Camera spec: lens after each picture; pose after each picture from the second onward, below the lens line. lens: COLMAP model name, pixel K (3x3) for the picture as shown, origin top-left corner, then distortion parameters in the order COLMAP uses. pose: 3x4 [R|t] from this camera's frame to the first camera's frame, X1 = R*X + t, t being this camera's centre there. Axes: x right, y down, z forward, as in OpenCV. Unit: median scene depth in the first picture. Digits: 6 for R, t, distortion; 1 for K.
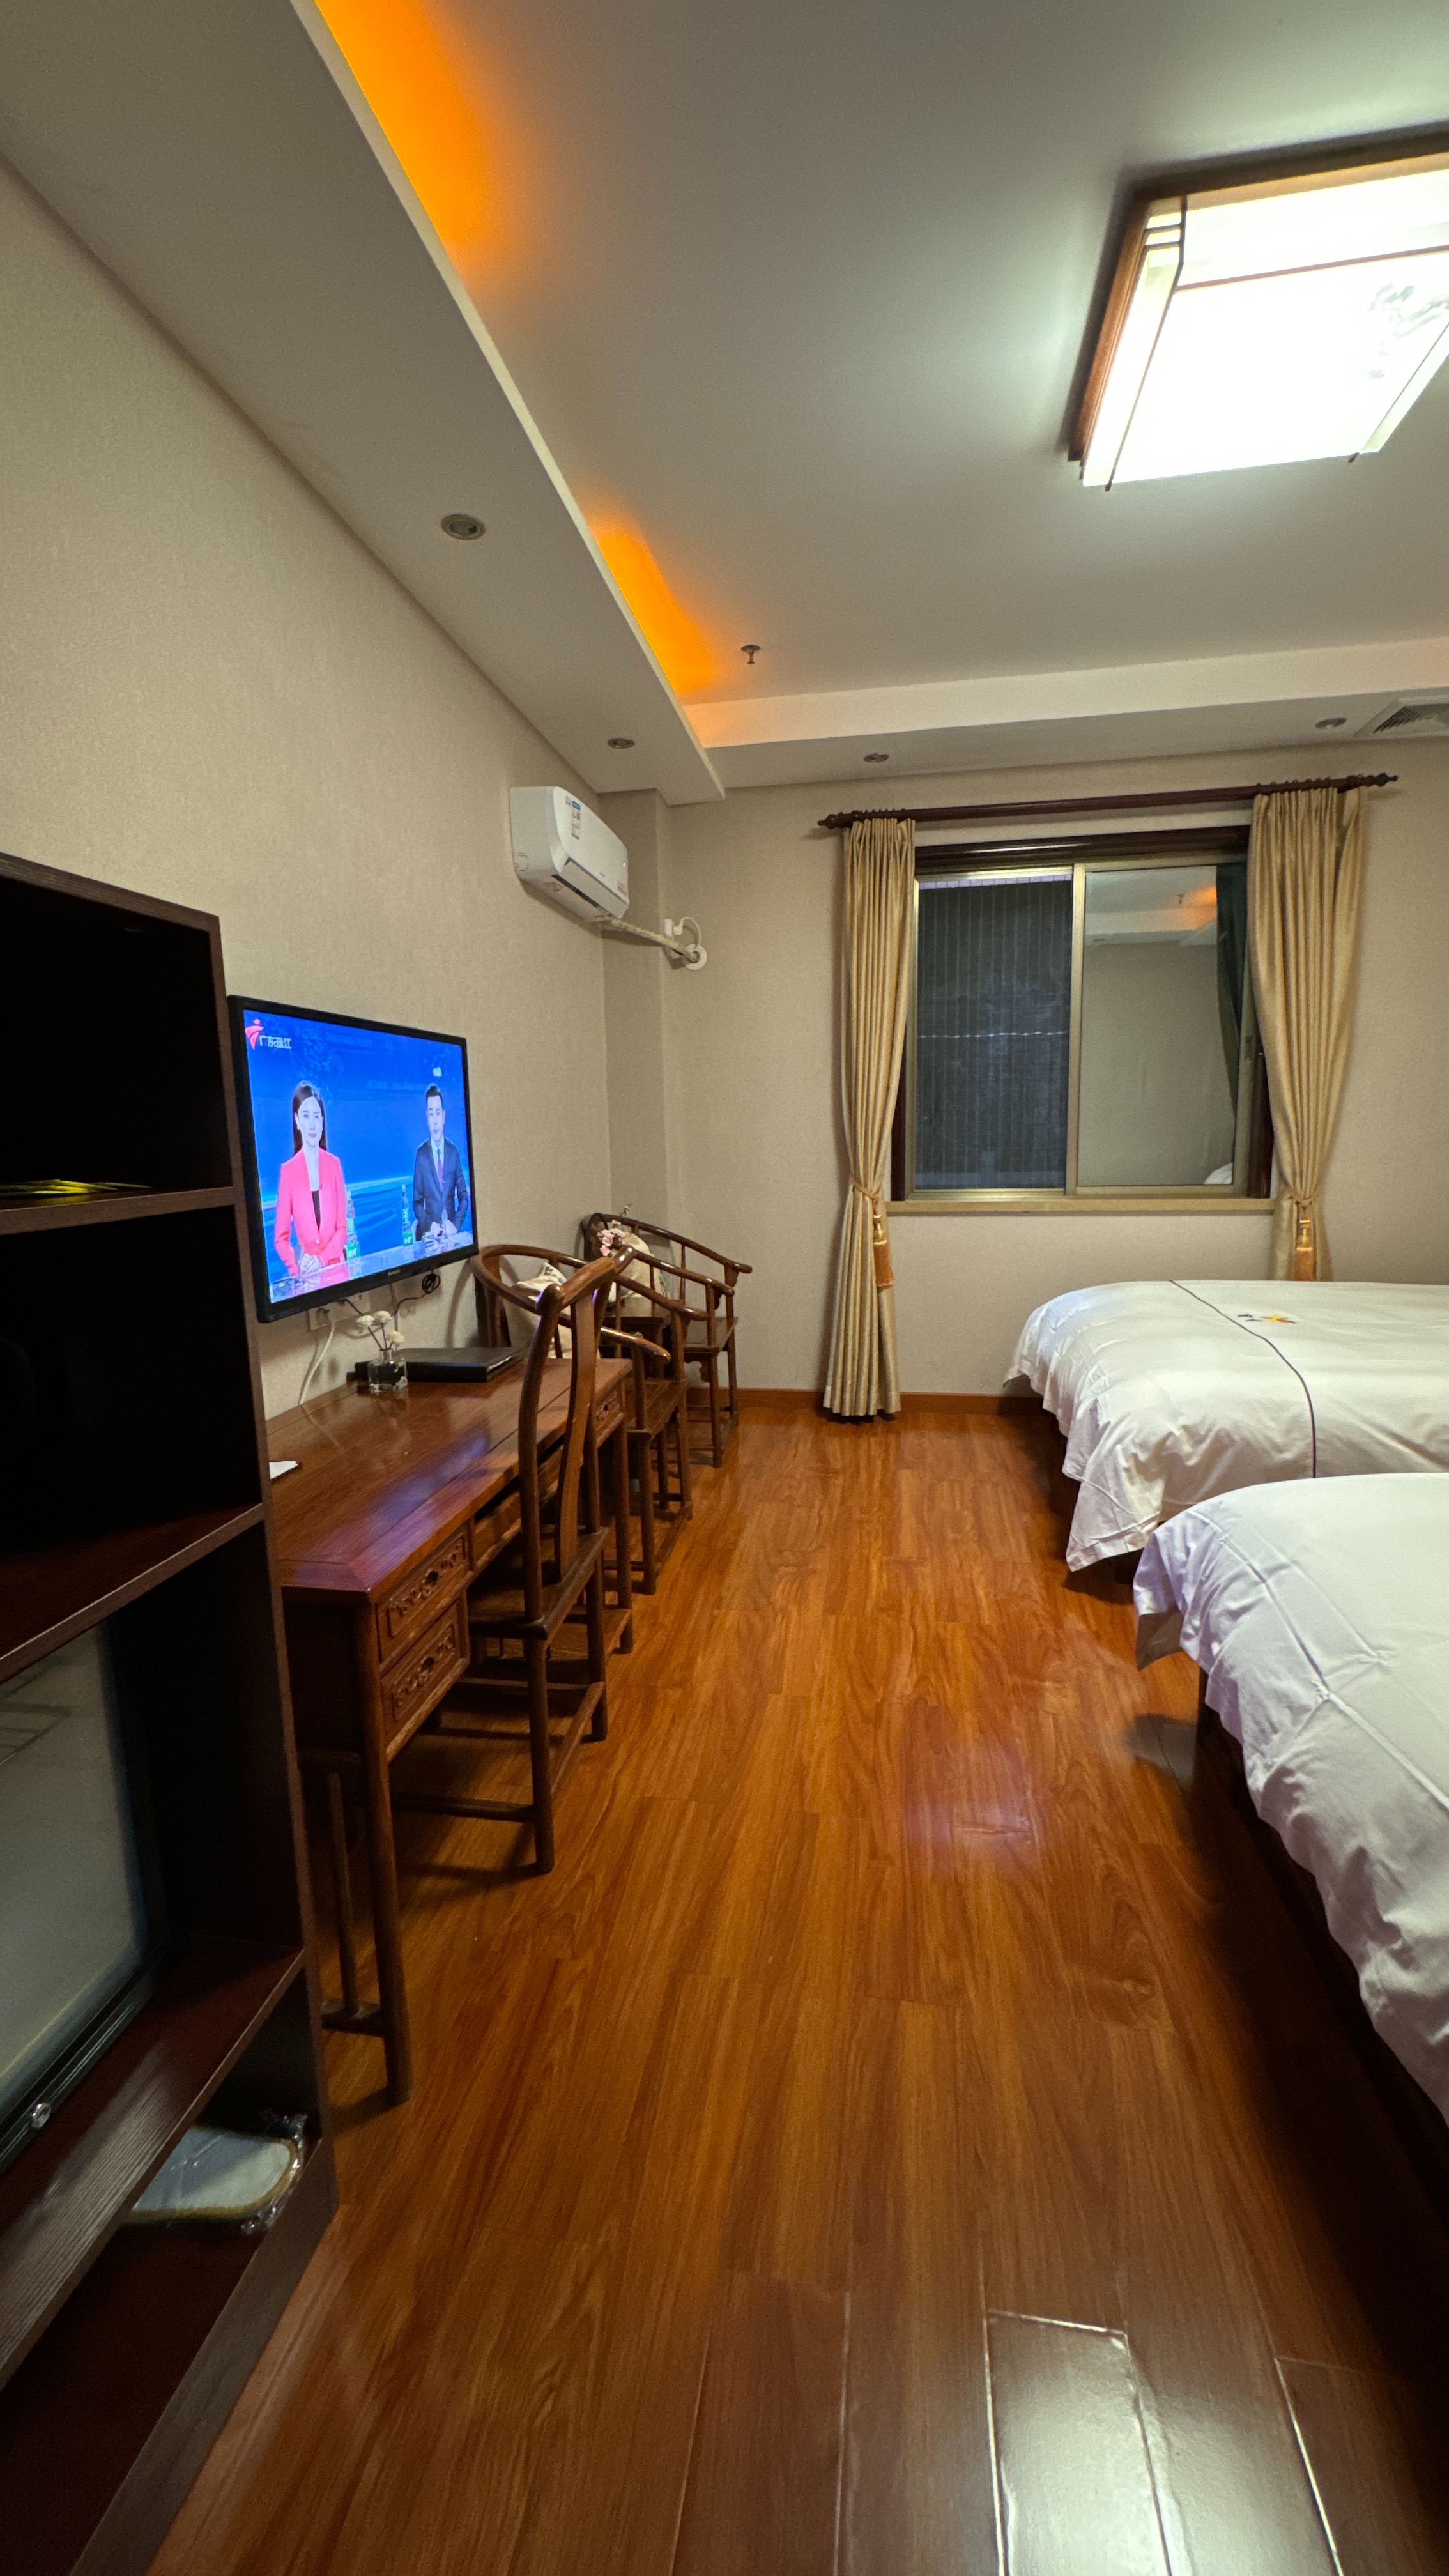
lens RADIAL K [[1027.4, 0, 724.9], [0, 1027.4, 1285.6], [0, 0, 1]] dist [-0.000645, 0.000161]
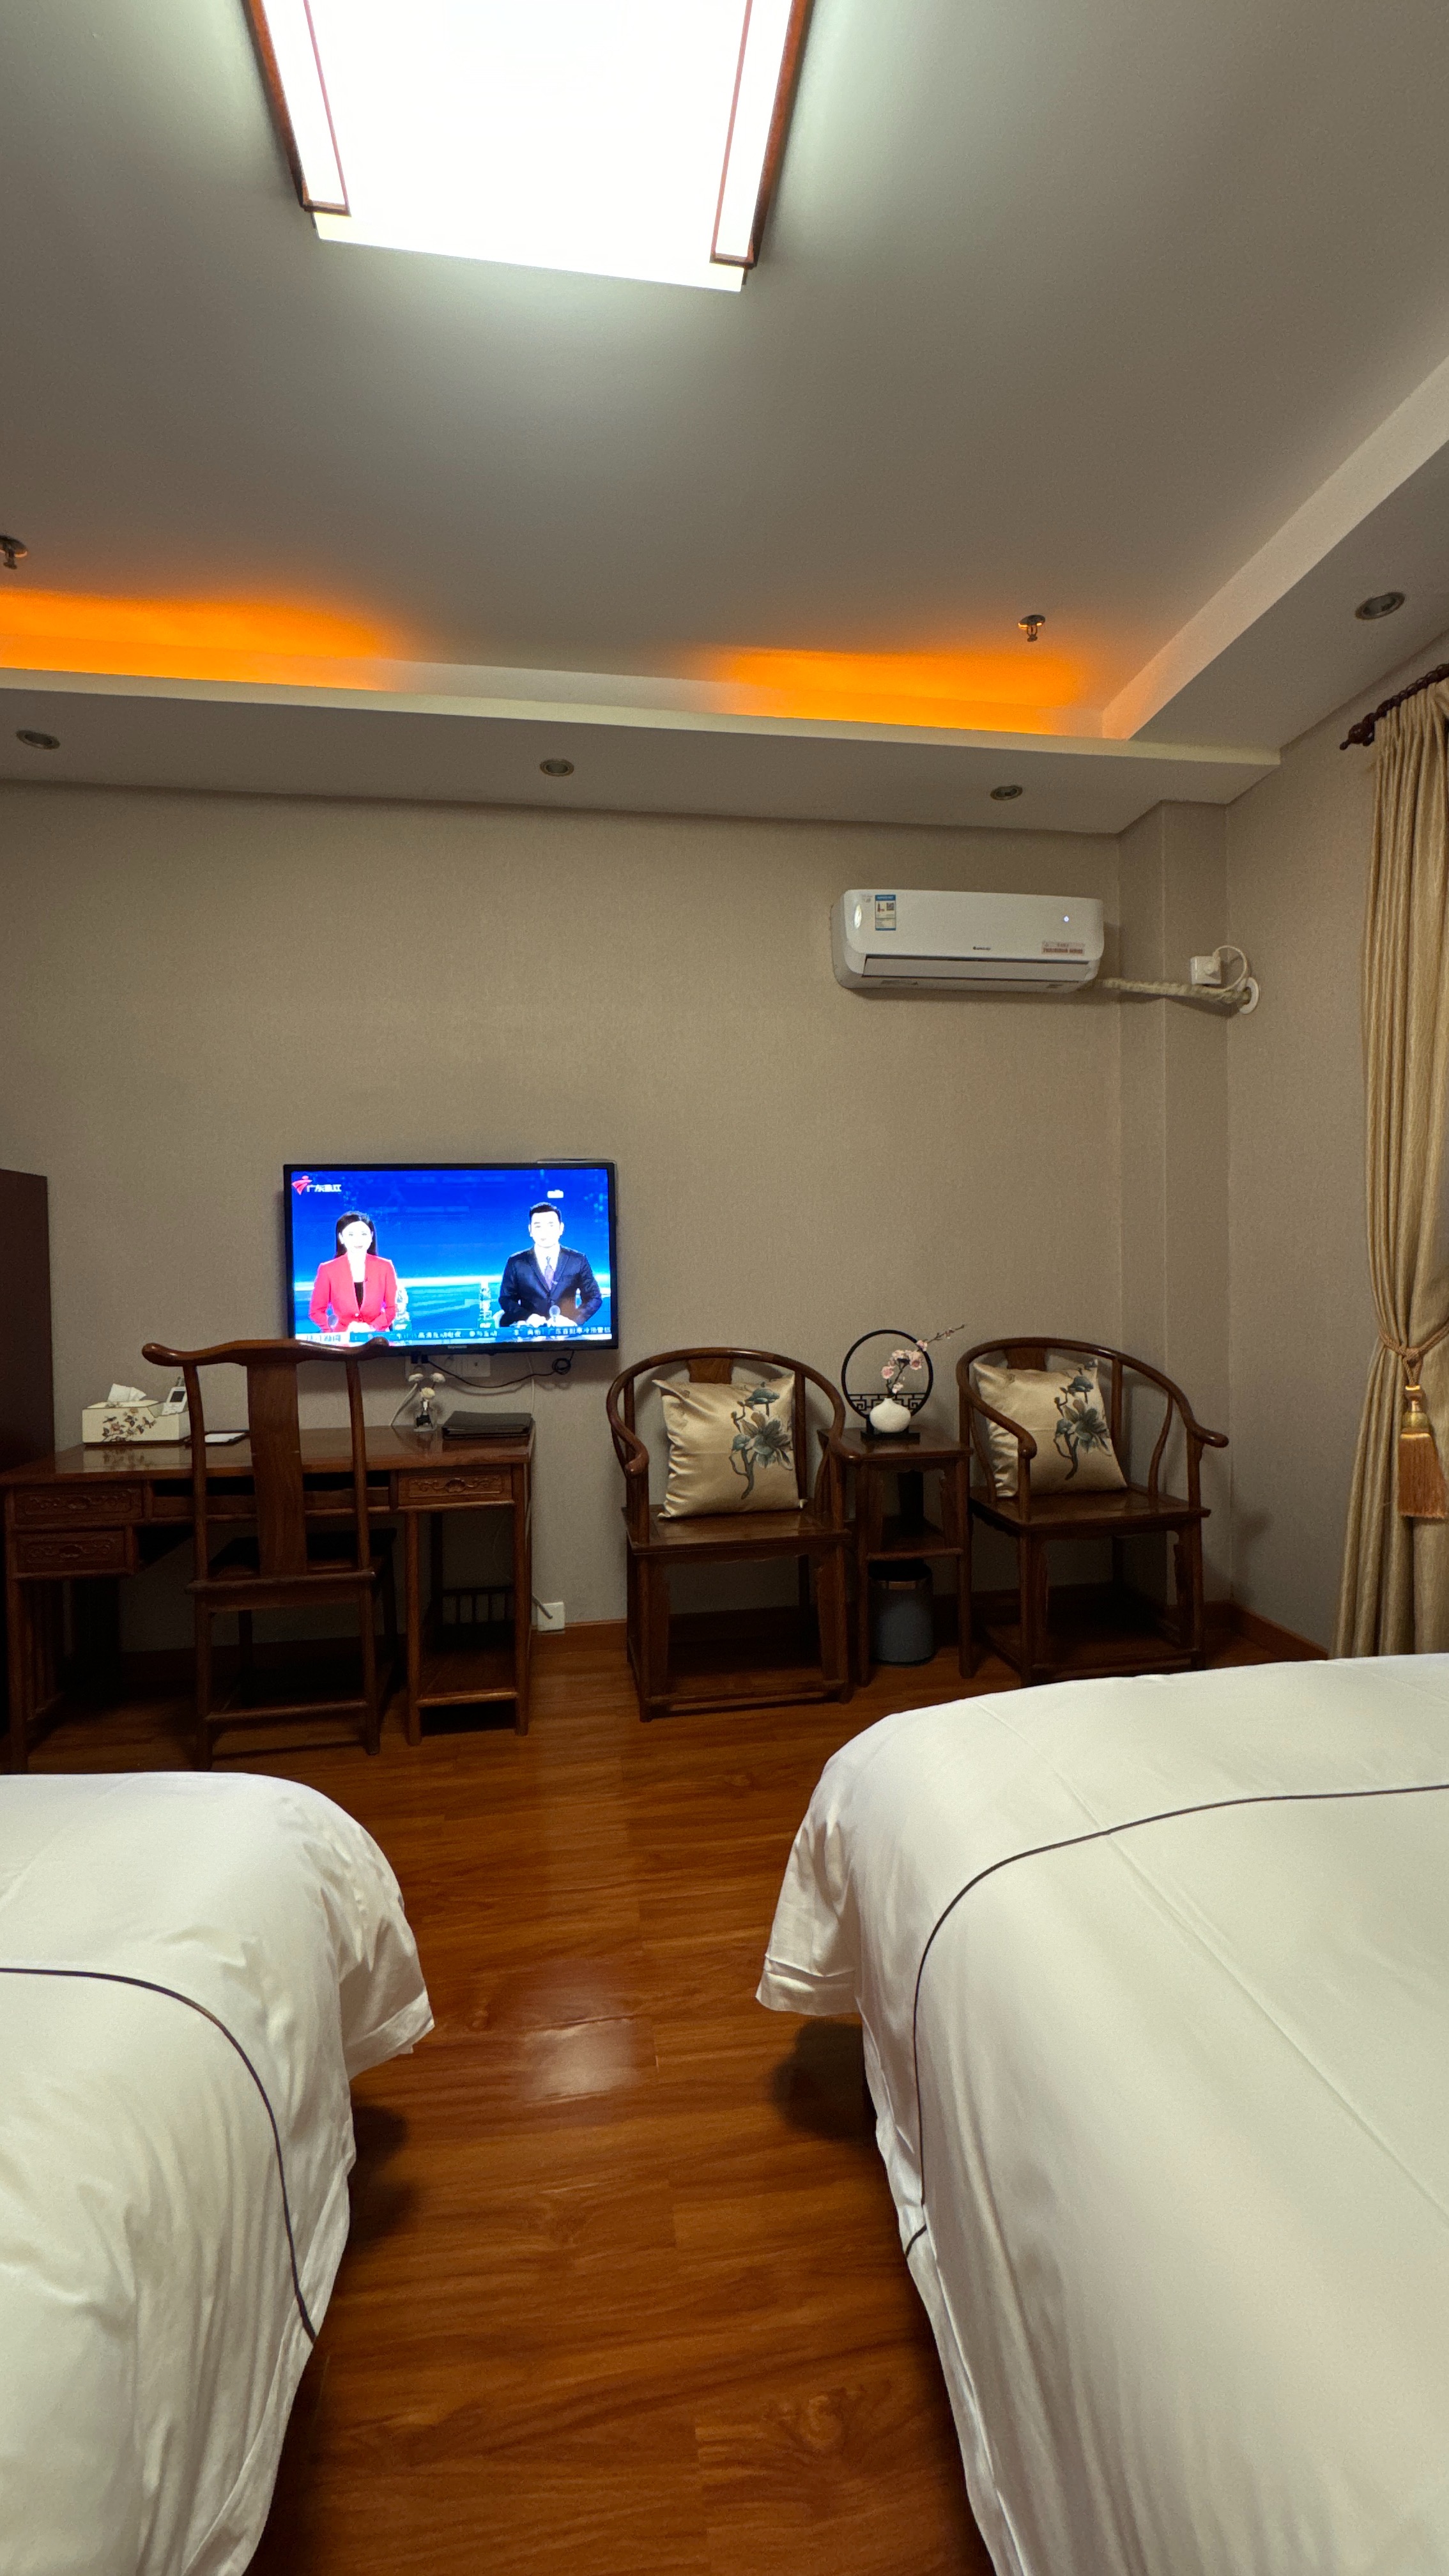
lens RADIAL K [[1025.6, 0, 726.3], [0, 1025.6, 1288.9], [0, 0, 1]] dist [-0.001091, -0.000361]
pose [[0.314195, 0.038793, -0.948566, 0.949589], [-0.134798, 0.990864, -0.004126, -0.117170], [0.939740, 0.129161, 0.316554, 0.812618]]
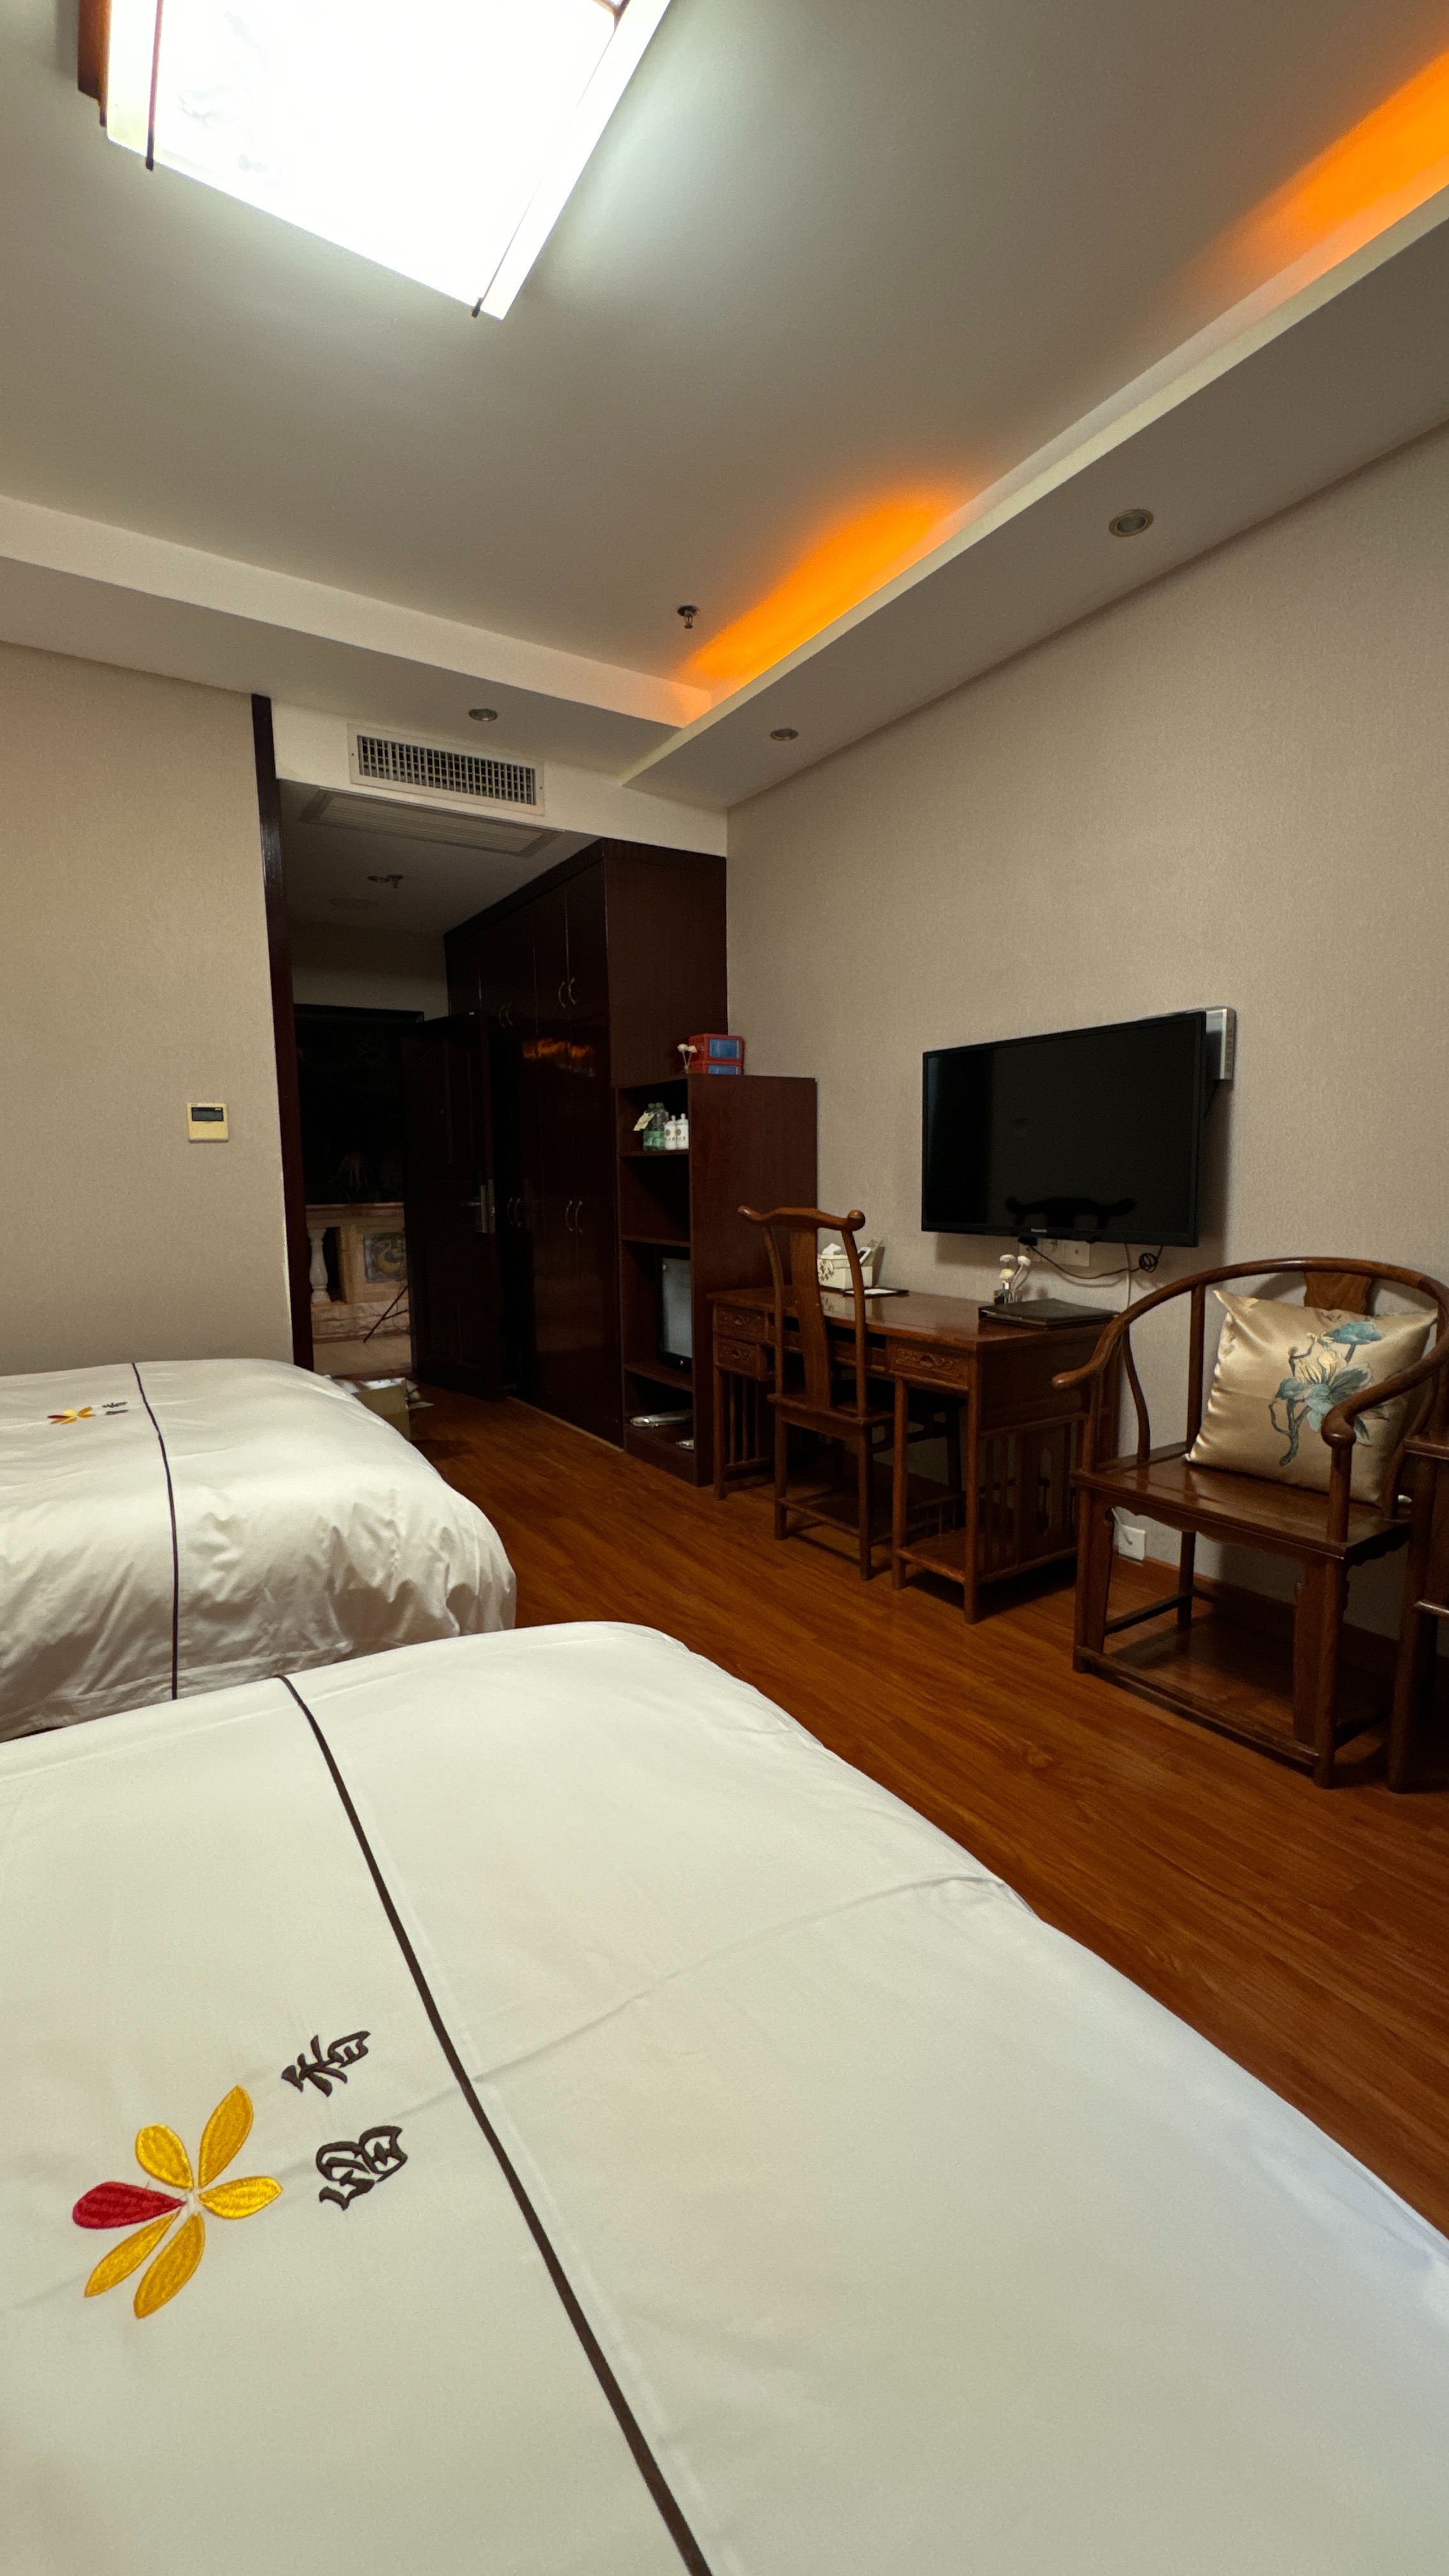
lens RADIAL K [[1025.6, 0, 726.3], [0, 1025.6, 1288.9], [0, 0, 1]] dist [-0.001091, -0.000361]
pose [[-0.736701, 0.107461, -0.667626, 0.743289], [-0.077441, 0.967389, 0.241165, -0.198942], [0.671770, 0.229368, -0.704355, 1.496021]]
